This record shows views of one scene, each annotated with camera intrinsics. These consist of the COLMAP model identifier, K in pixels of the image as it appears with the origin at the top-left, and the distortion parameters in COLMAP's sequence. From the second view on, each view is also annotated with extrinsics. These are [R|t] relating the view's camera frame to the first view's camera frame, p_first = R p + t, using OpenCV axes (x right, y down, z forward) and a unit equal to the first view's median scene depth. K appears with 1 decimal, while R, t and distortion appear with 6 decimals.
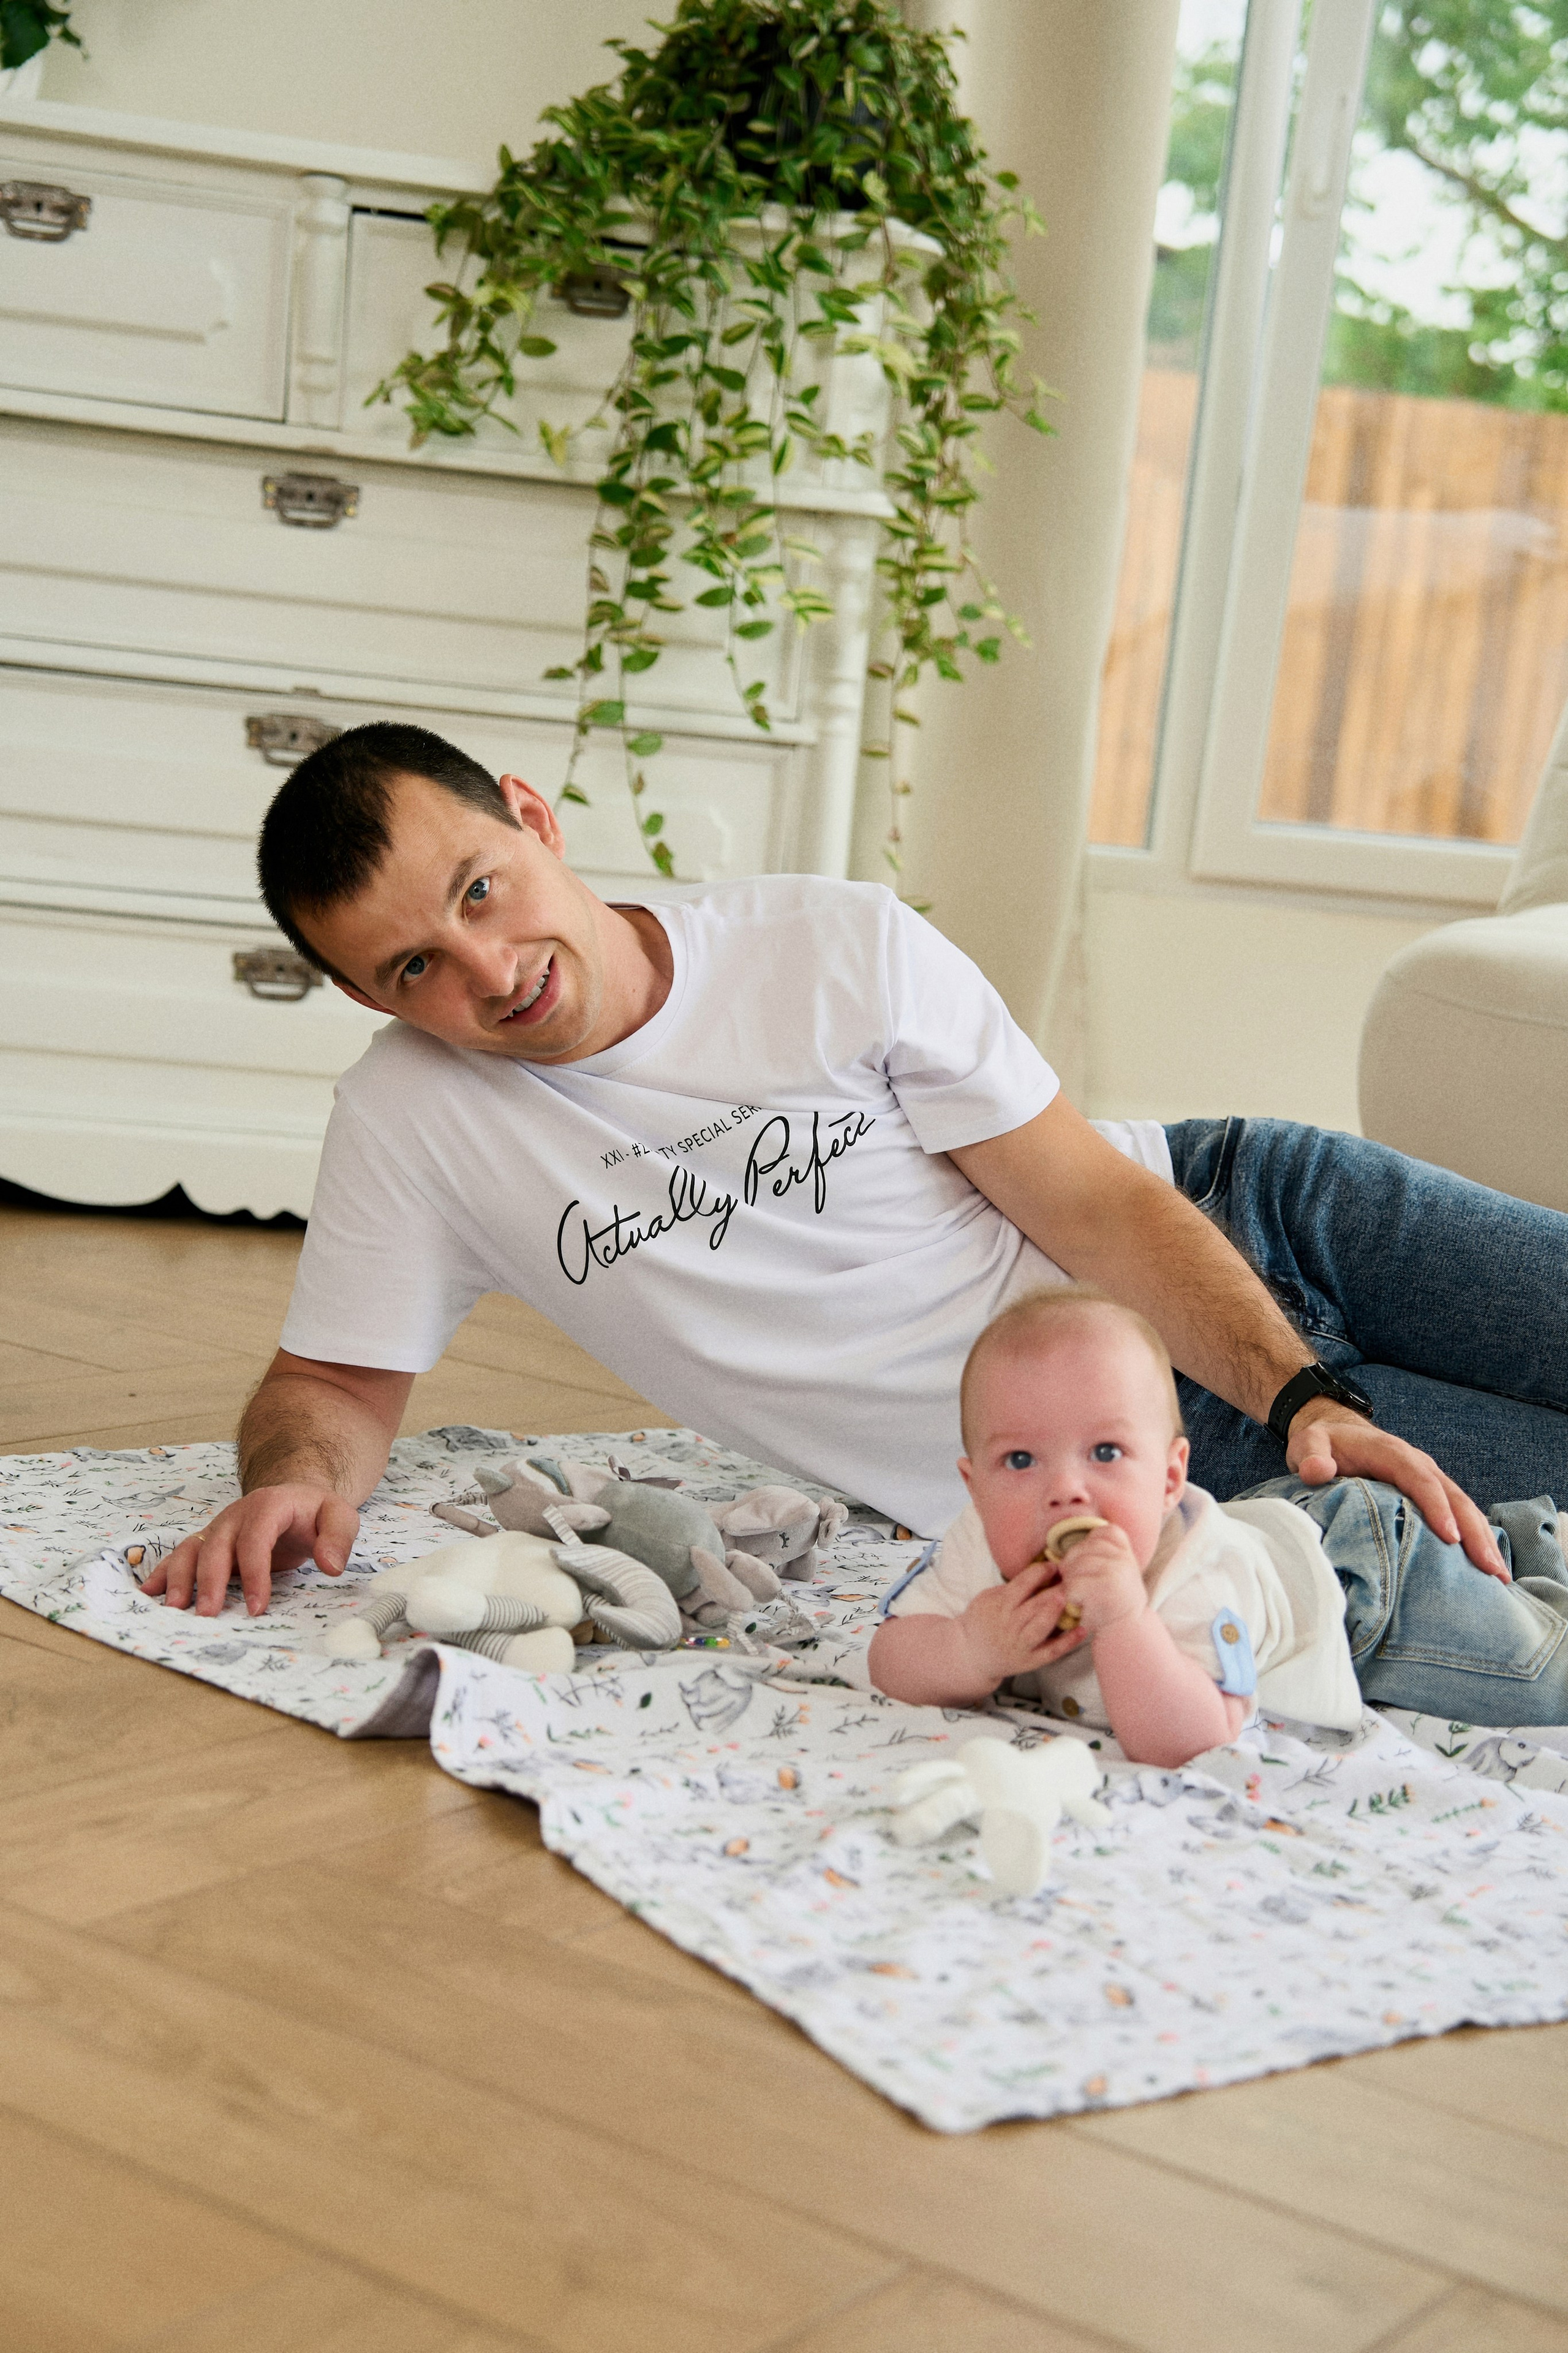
lens RADIAL K [[3245.6, 0, 784.0], [0, 3245.6, 1176.5], [0, 0, 1]] dist [0.089915, -0.083094]
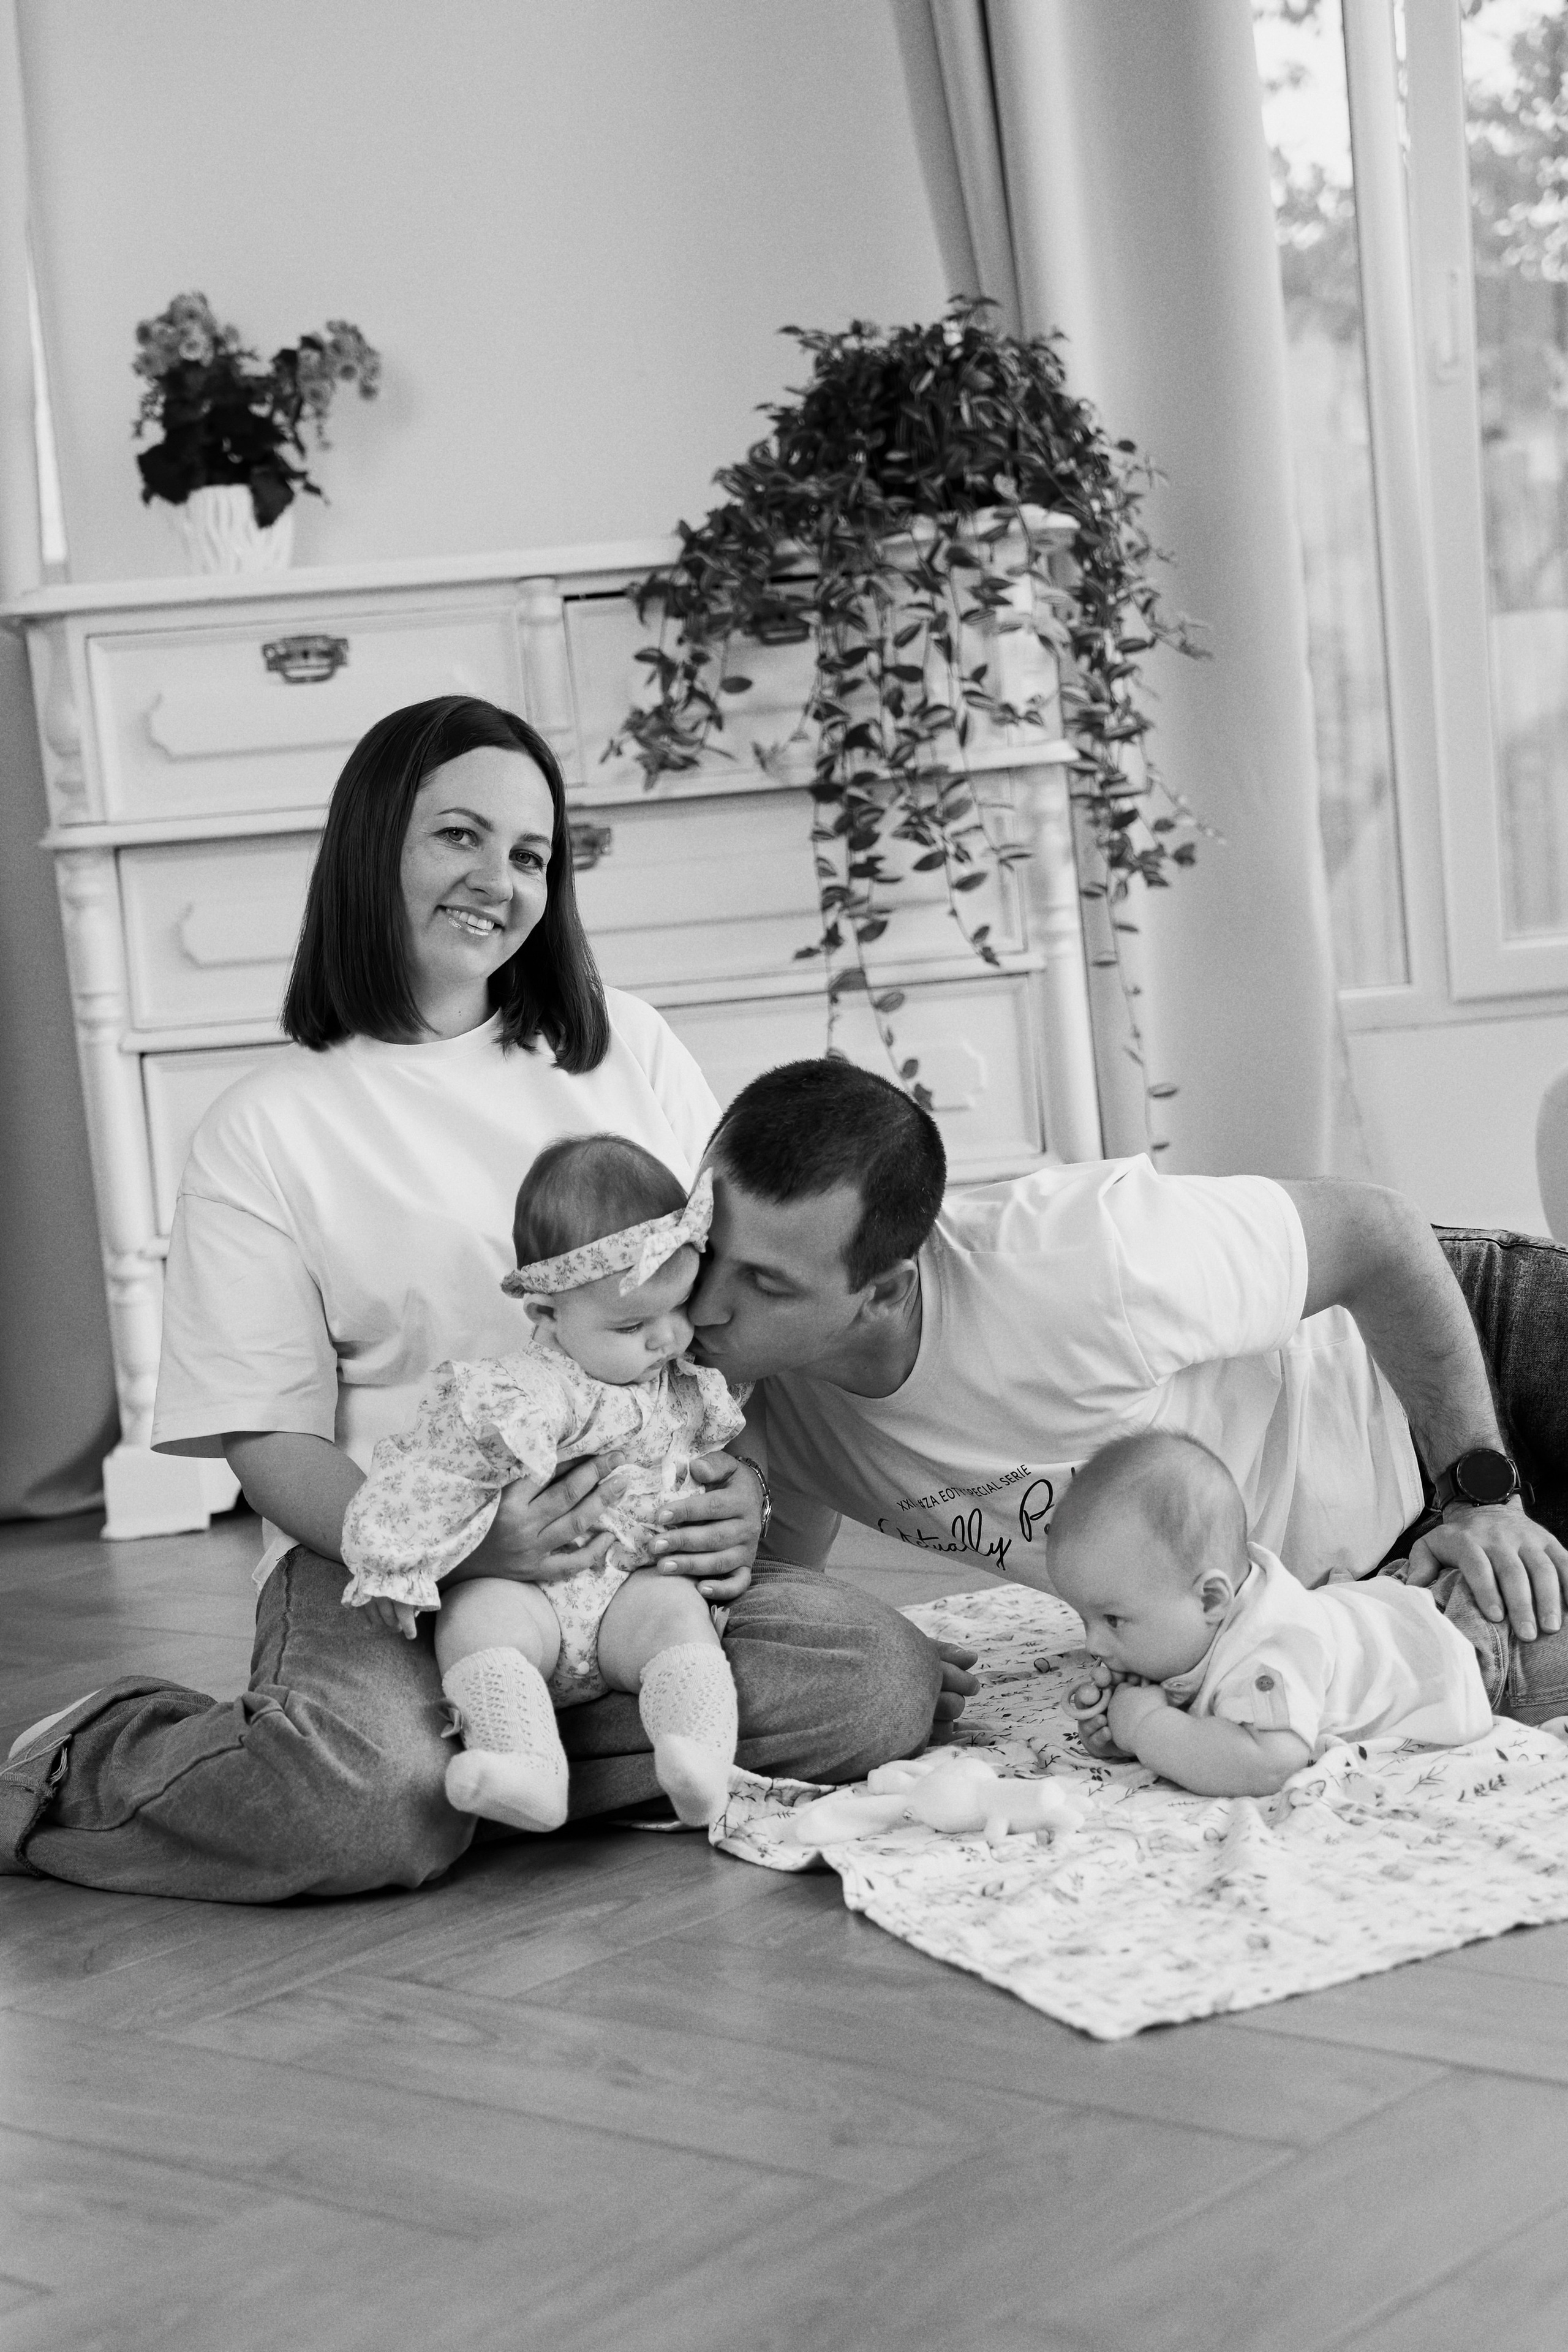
lens RADIAL K [[3485.3, 0, 784.0], [0, 3485.3, 1176.0], [0, 0, 1]] dist [0.004915, -0.066413]
pose [[0.975449, -0.179316, -0.127846, 0.065443], [0.172381, 0.982983, -0.063483, -0.002425], [0.137054, 0.039887, 0.989760, -0.204119]]
